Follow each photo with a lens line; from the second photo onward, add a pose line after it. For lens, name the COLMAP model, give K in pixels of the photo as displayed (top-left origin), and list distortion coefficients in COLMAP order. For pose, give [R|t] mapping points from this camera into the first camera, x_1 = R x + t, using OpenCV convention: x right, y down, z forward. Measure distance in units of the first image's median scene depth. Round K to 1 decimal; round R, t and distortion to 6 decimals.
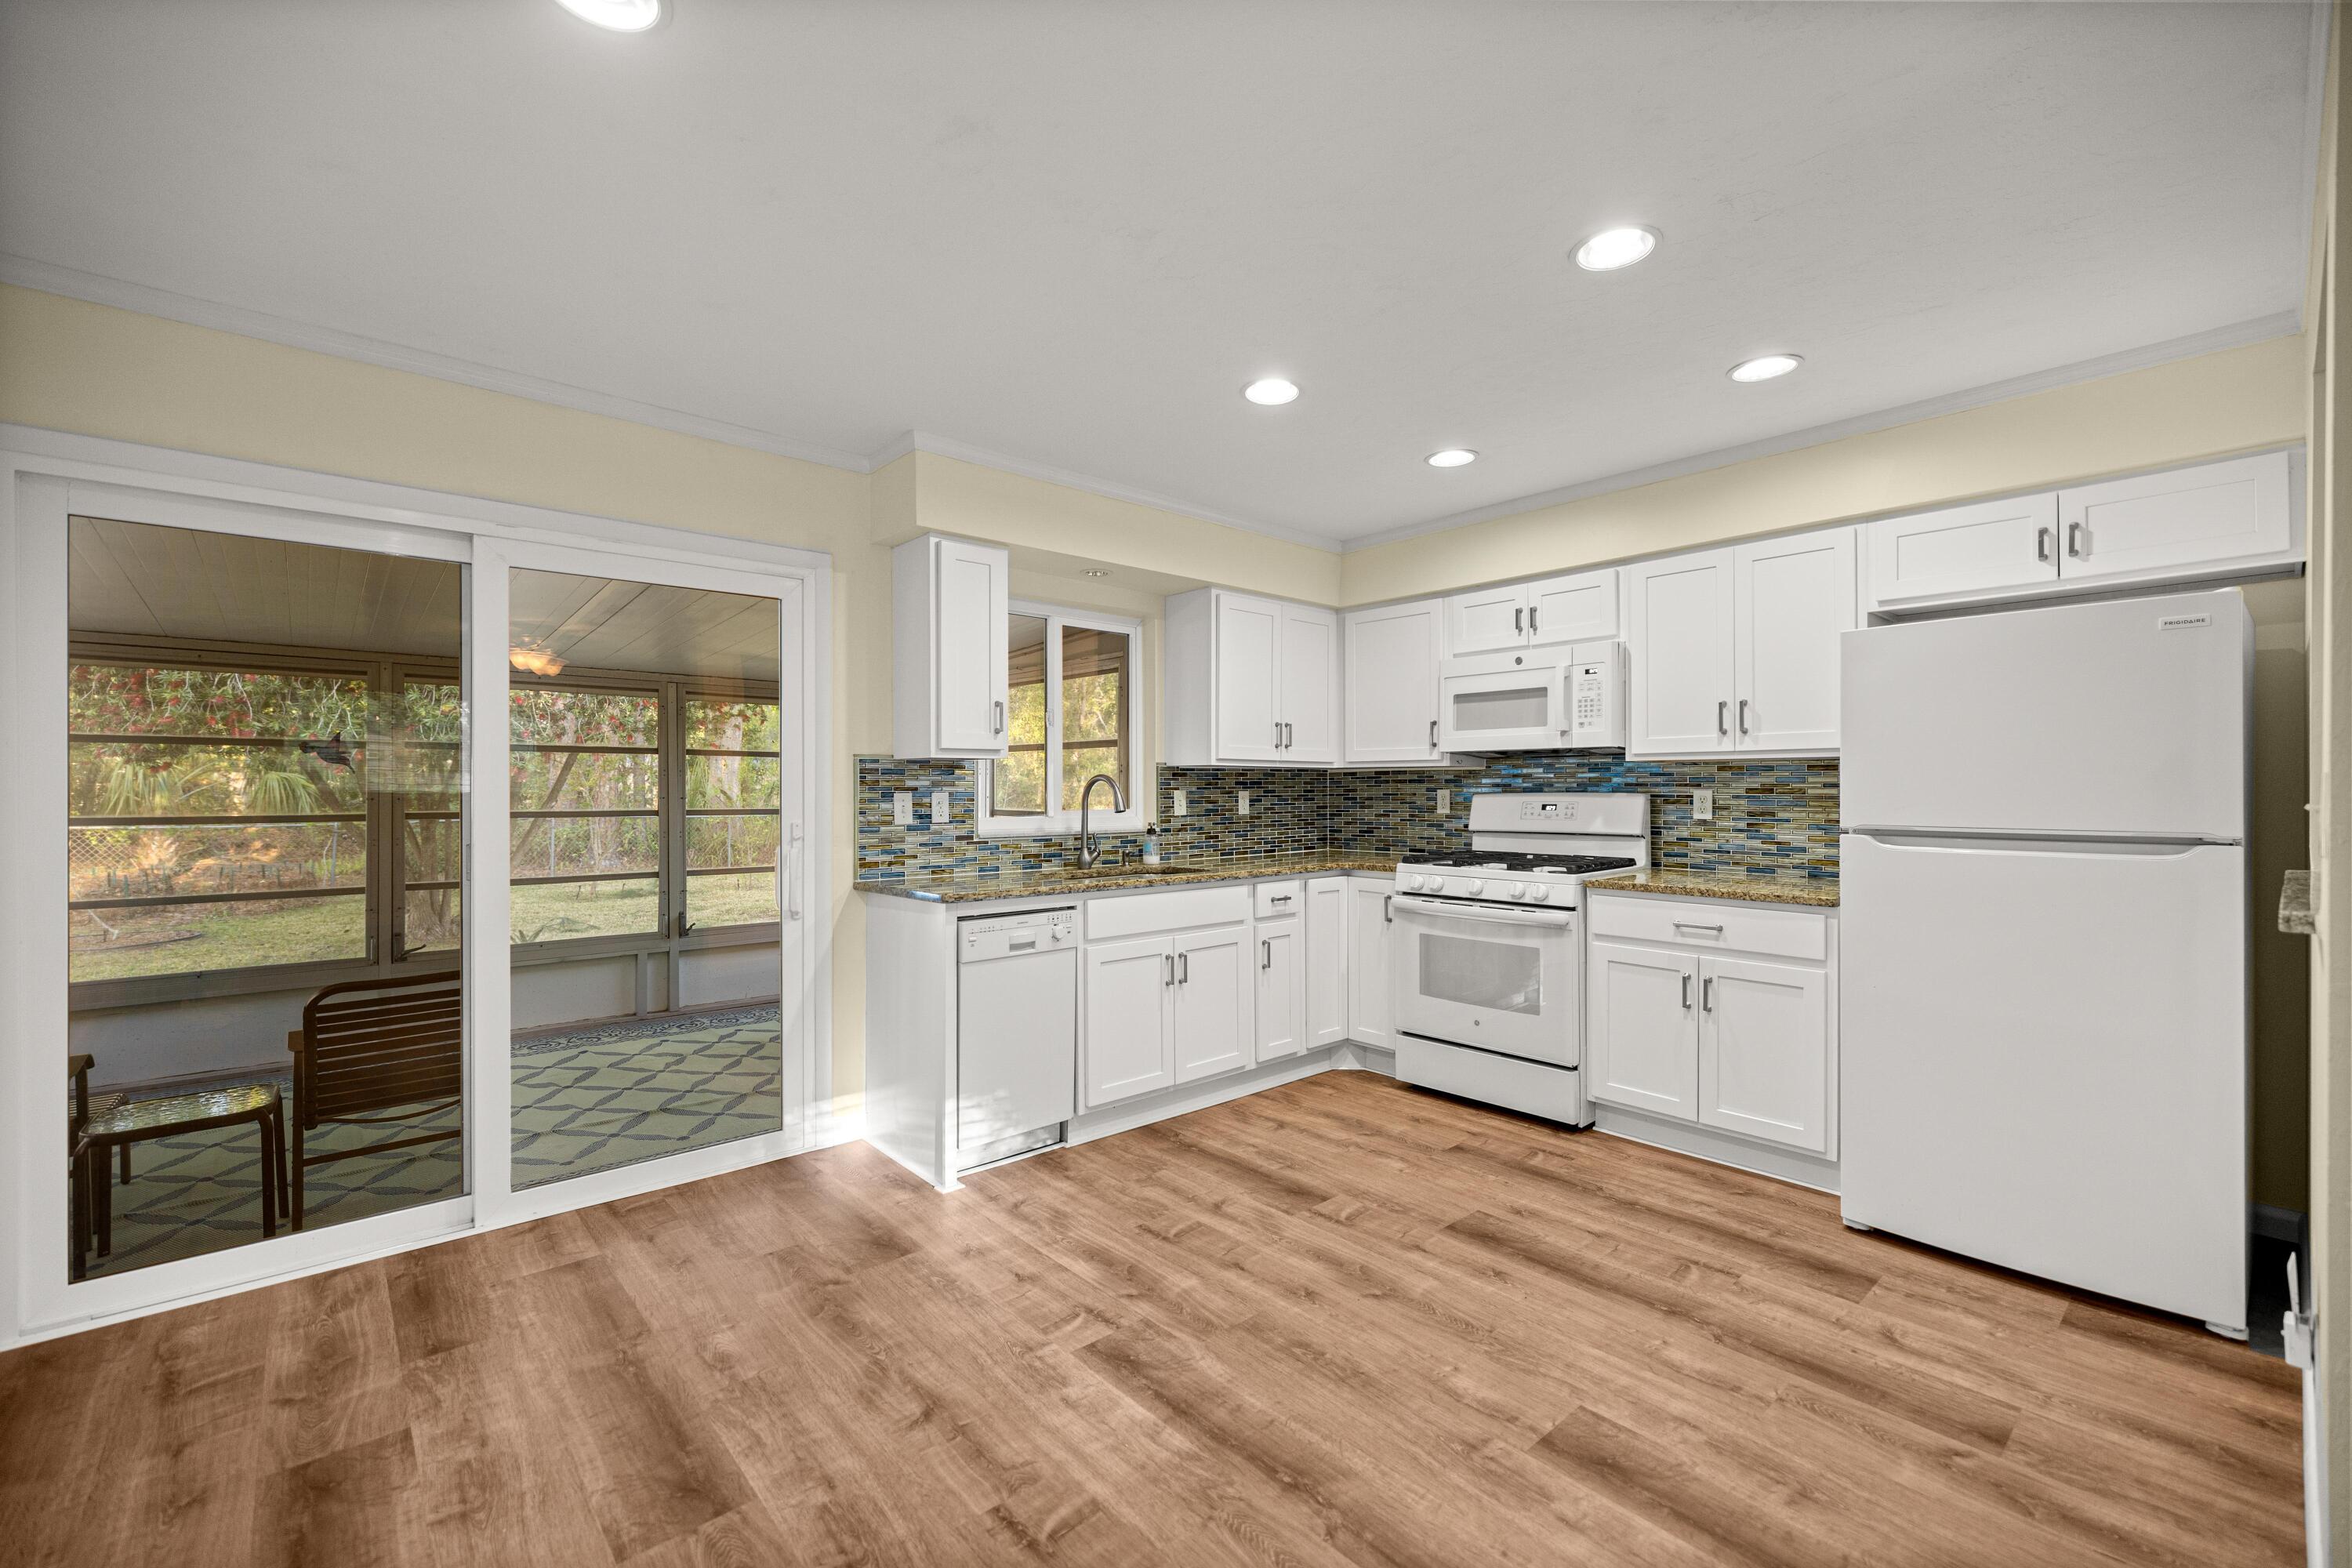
lens RADIAL K [[991.9, 0, 1170.1], [0, 991.9, 778.5], [0, 0, 1]] dist [0.002012, -0.000346]
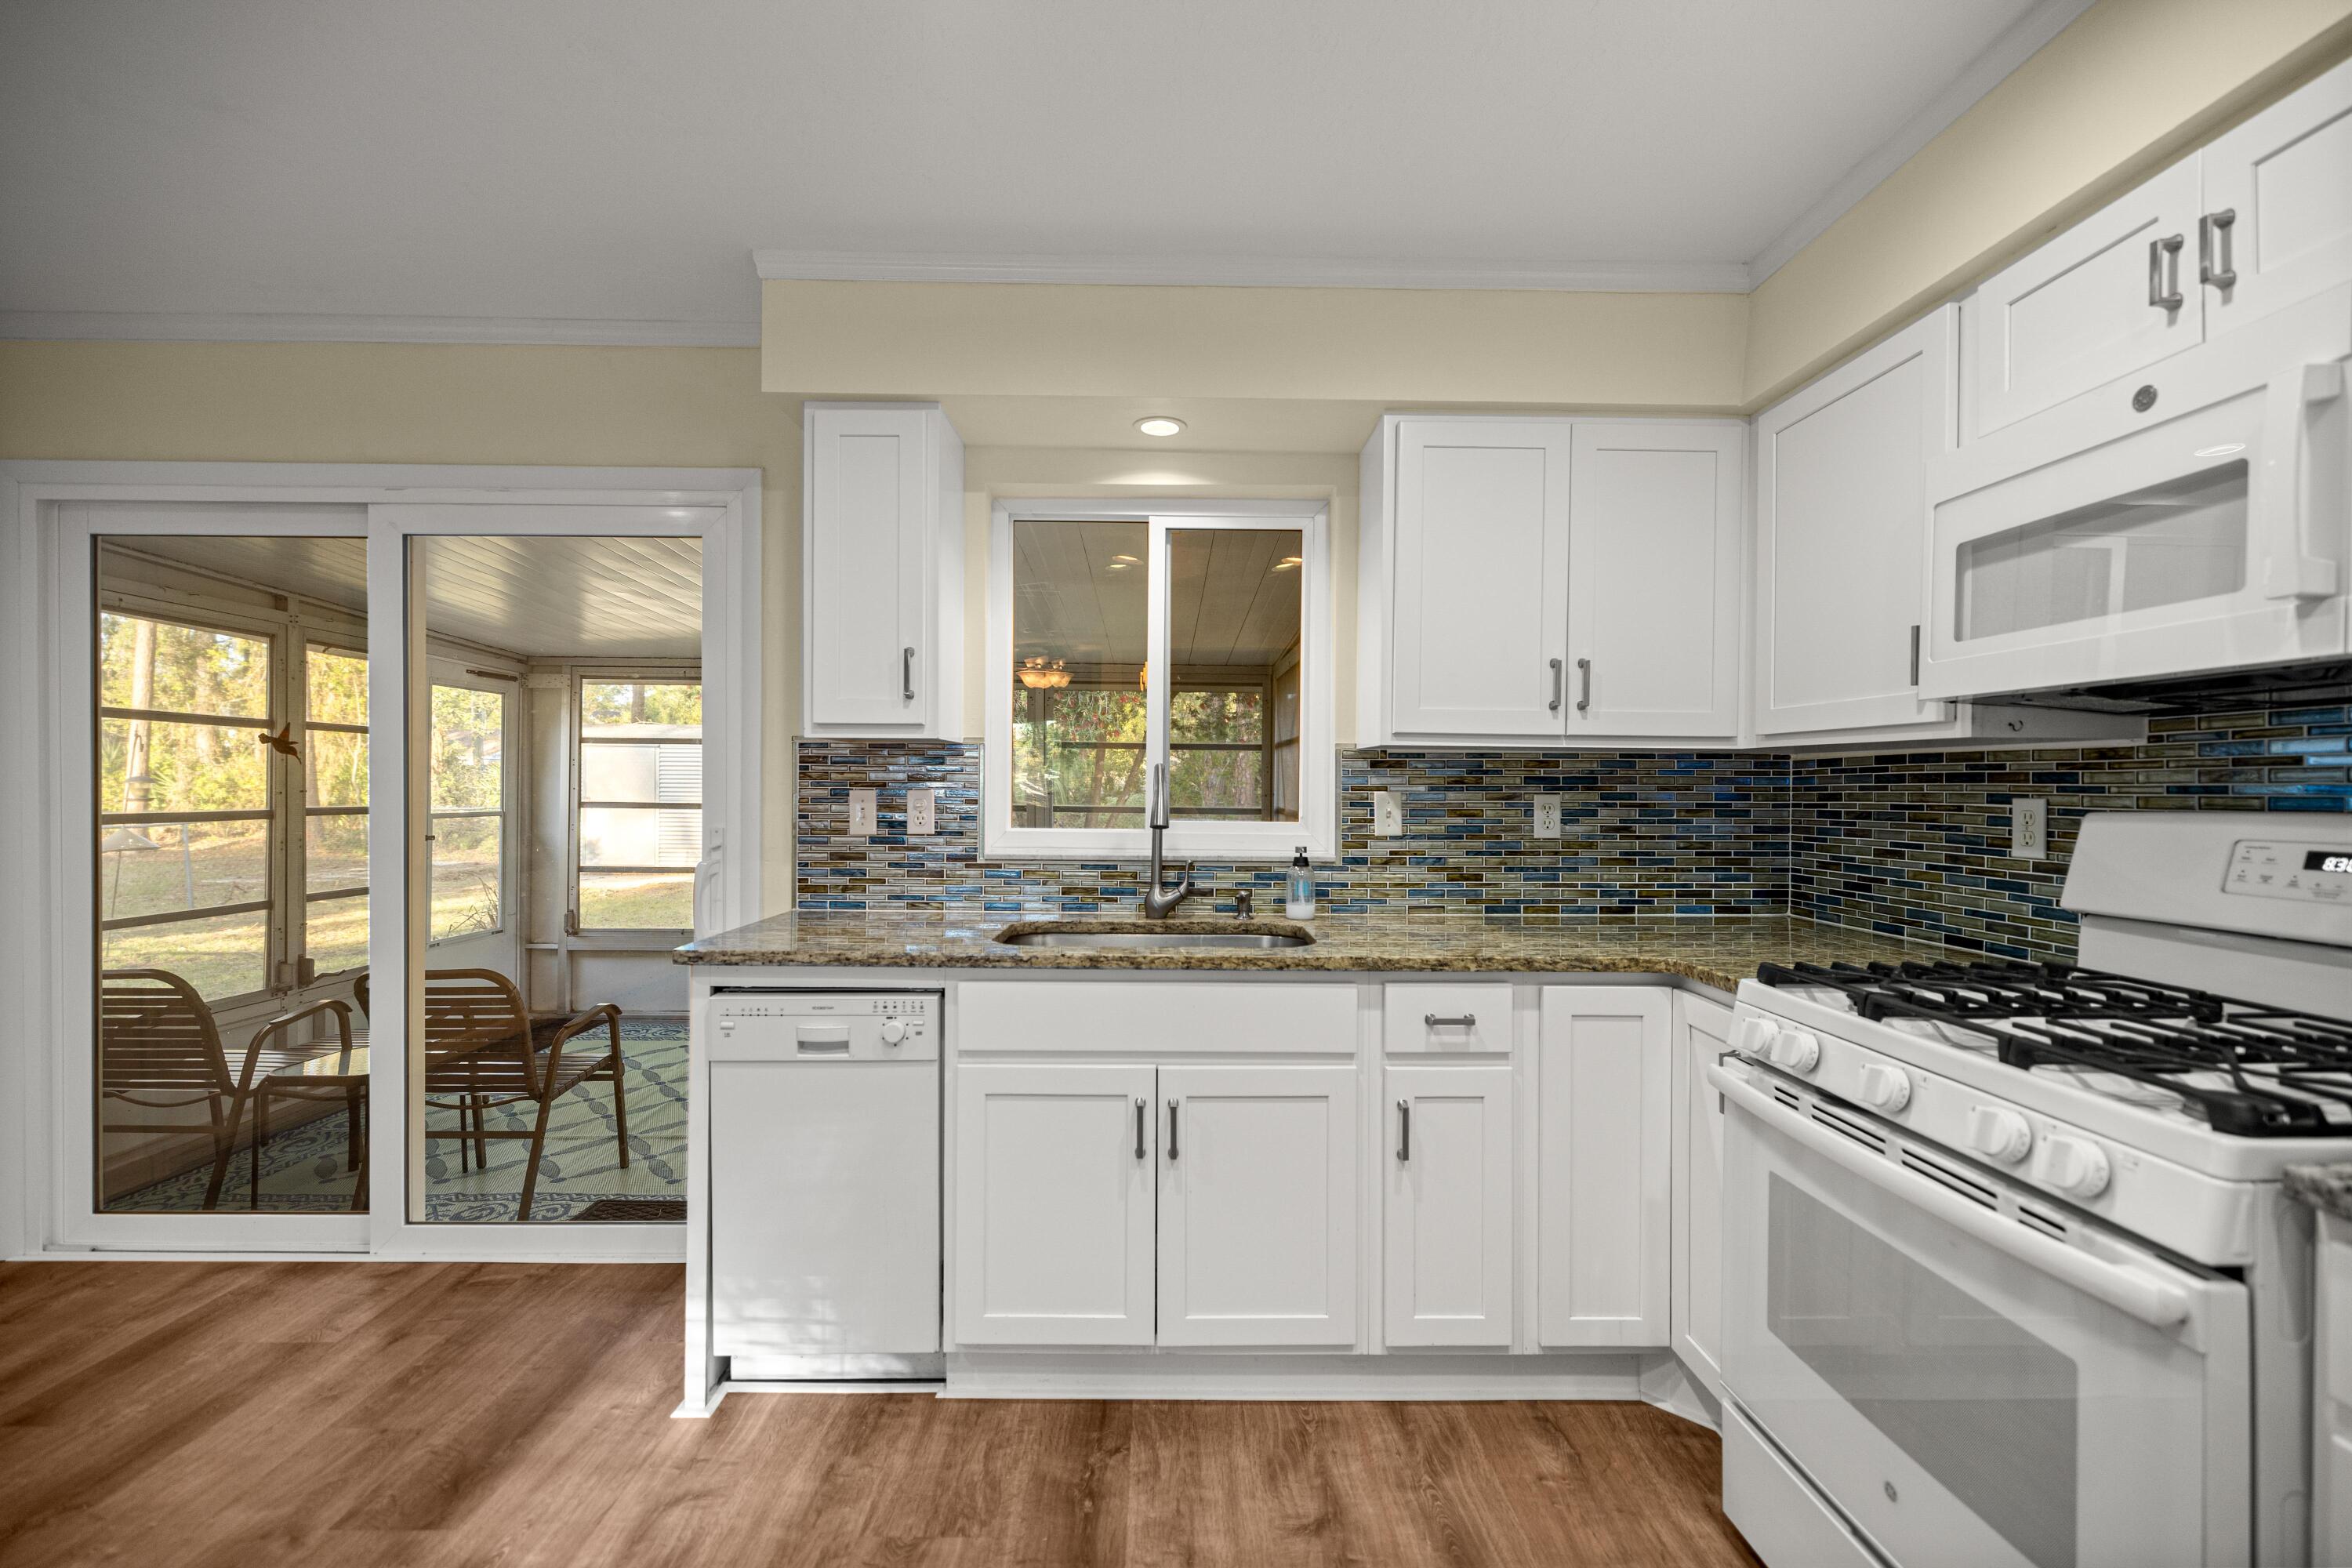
lens RADIAL K [[991.9, 0, 1162.1], [0, 991.9, 781.9], [0, 0, 1]] dist [0.002012, -0.000346]
pose [[0.753455, 0.006909, -0.657463, 0.349963], [-0.002422, 0.999967, 0.007732, 0.002592], [0.657495, -0.004233, 0.753447, 0.594690]]
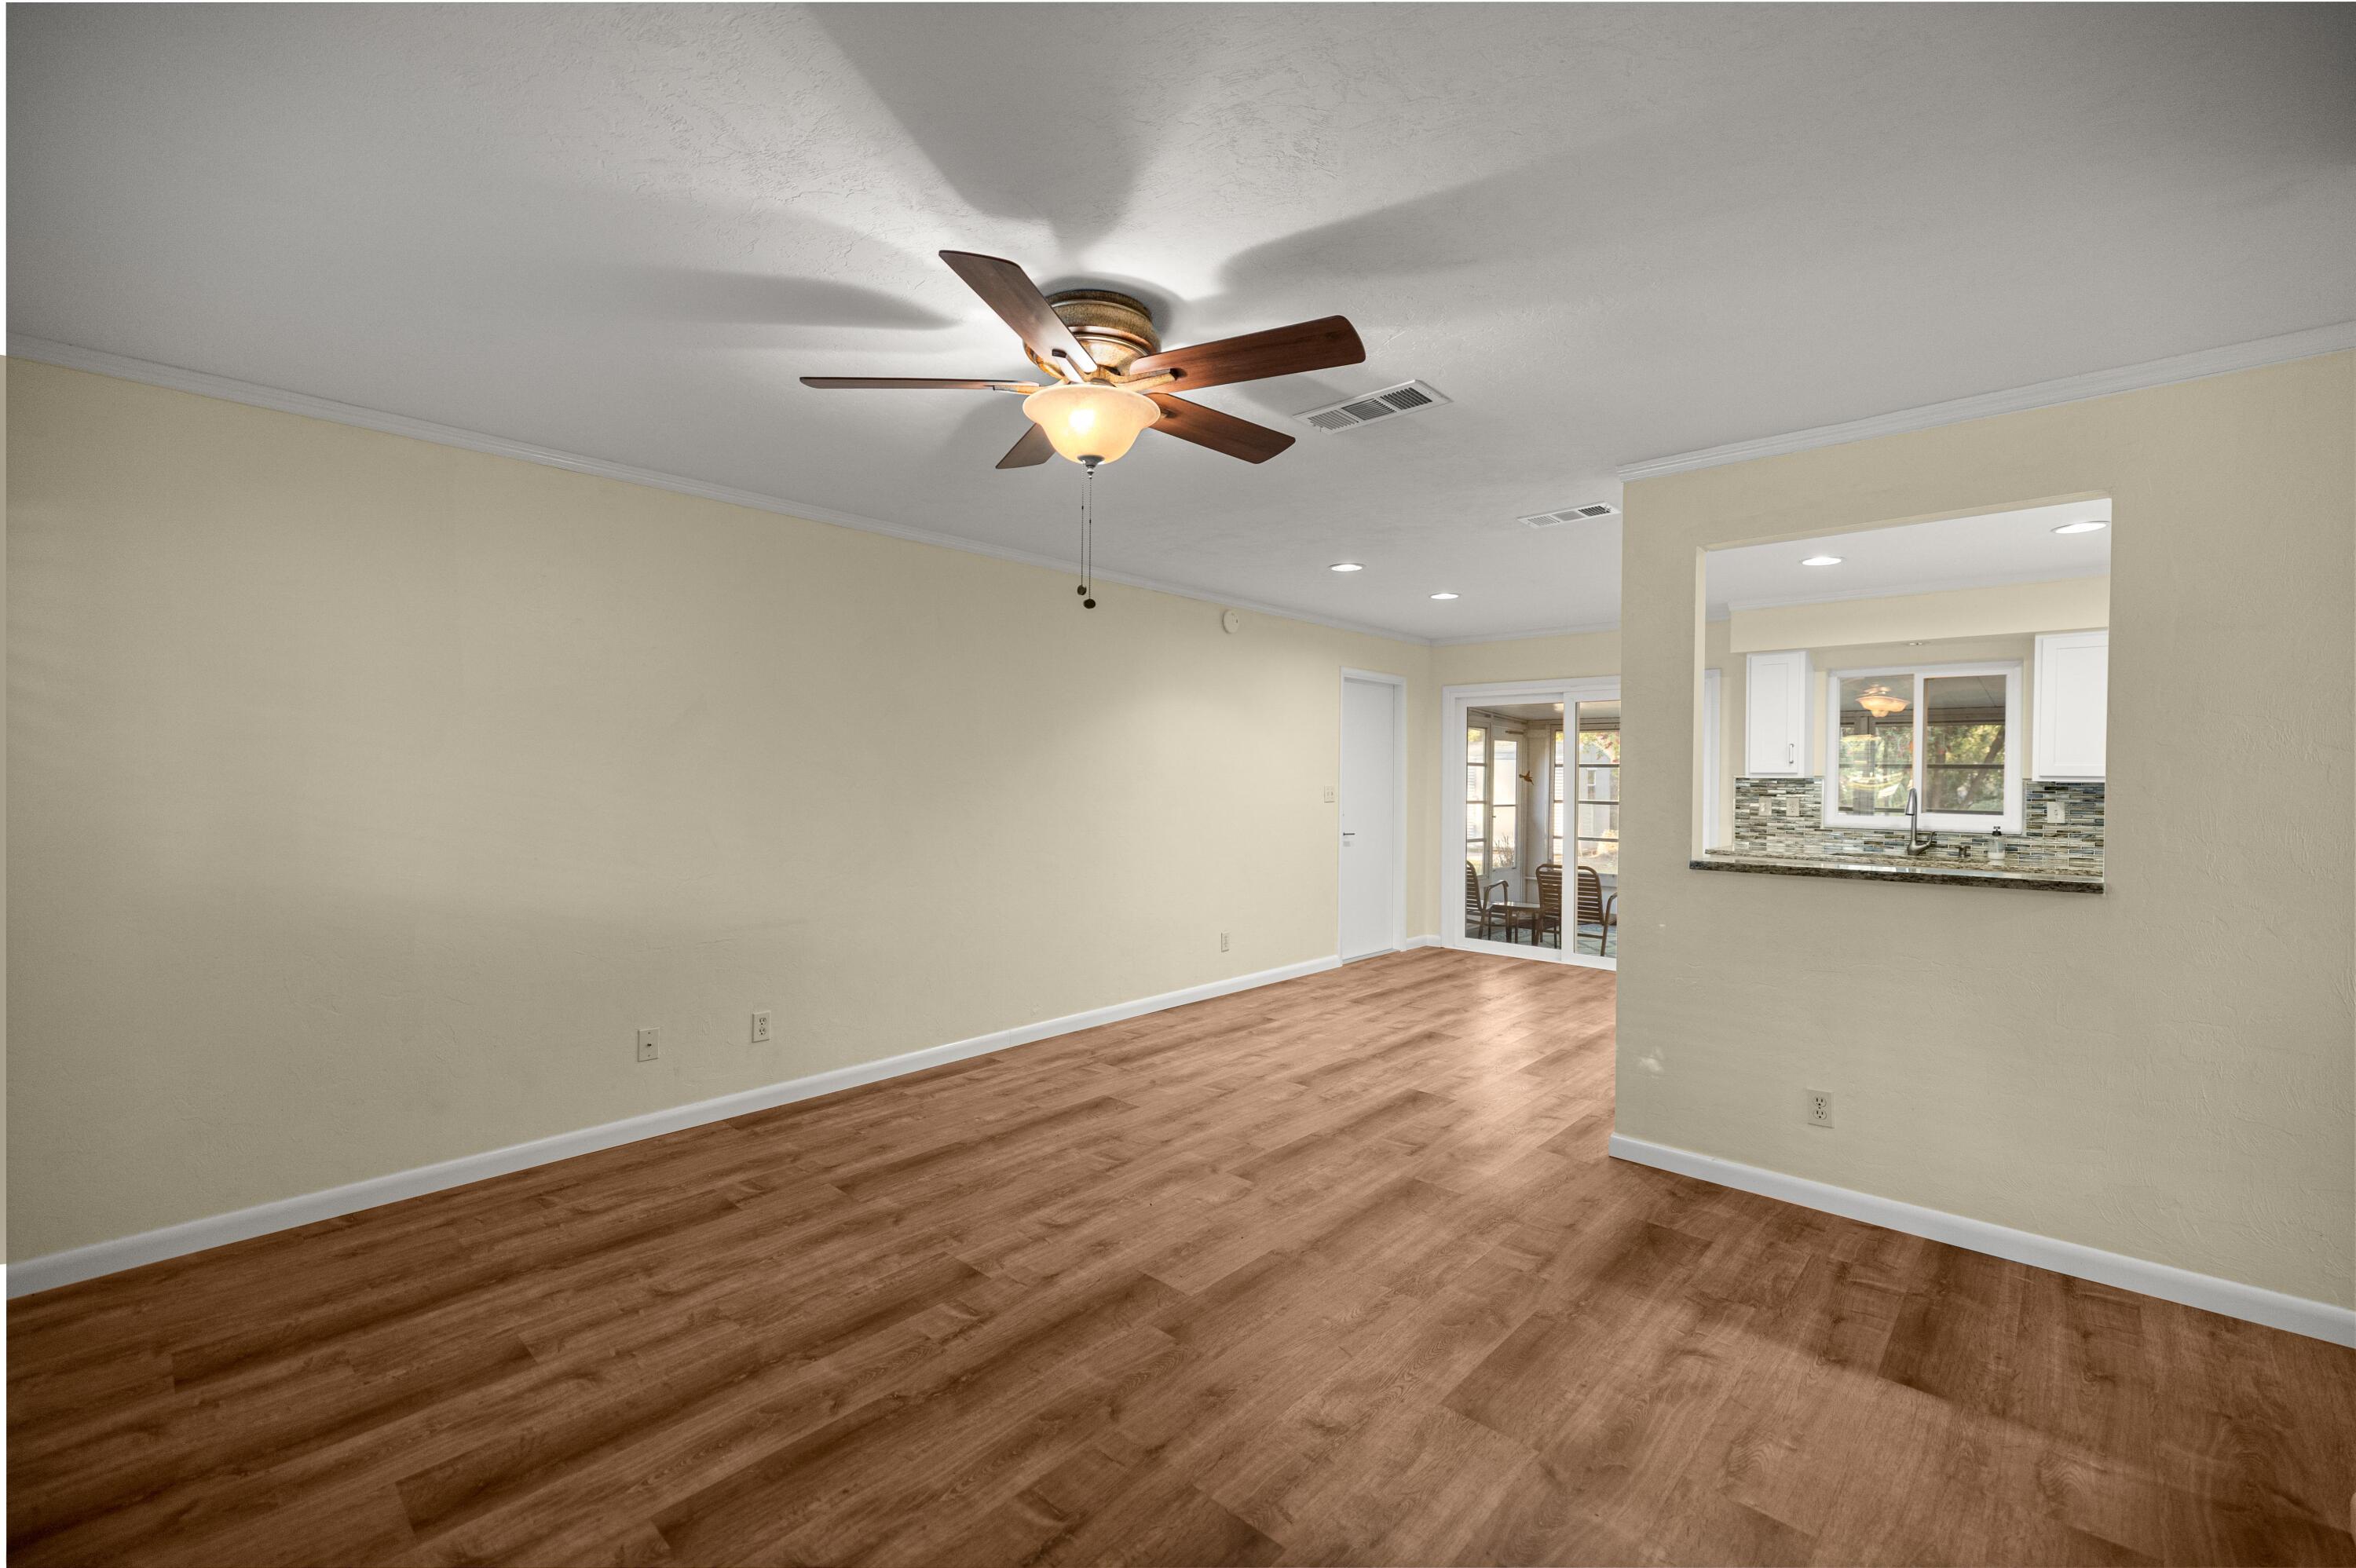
lens RADIAL K [[993.5, 0, 1168.3], [0, 993.5, 779.2], [0, 0, 1]] dist [0.002012, -0.000346]
pose [[0.100502, 0.006148, -0.994918, 1.319982], [-0.000535, 0.999981, 0.006126, -0.026198], [0.994937, -0.000083, 0.100503, -0.203499]]
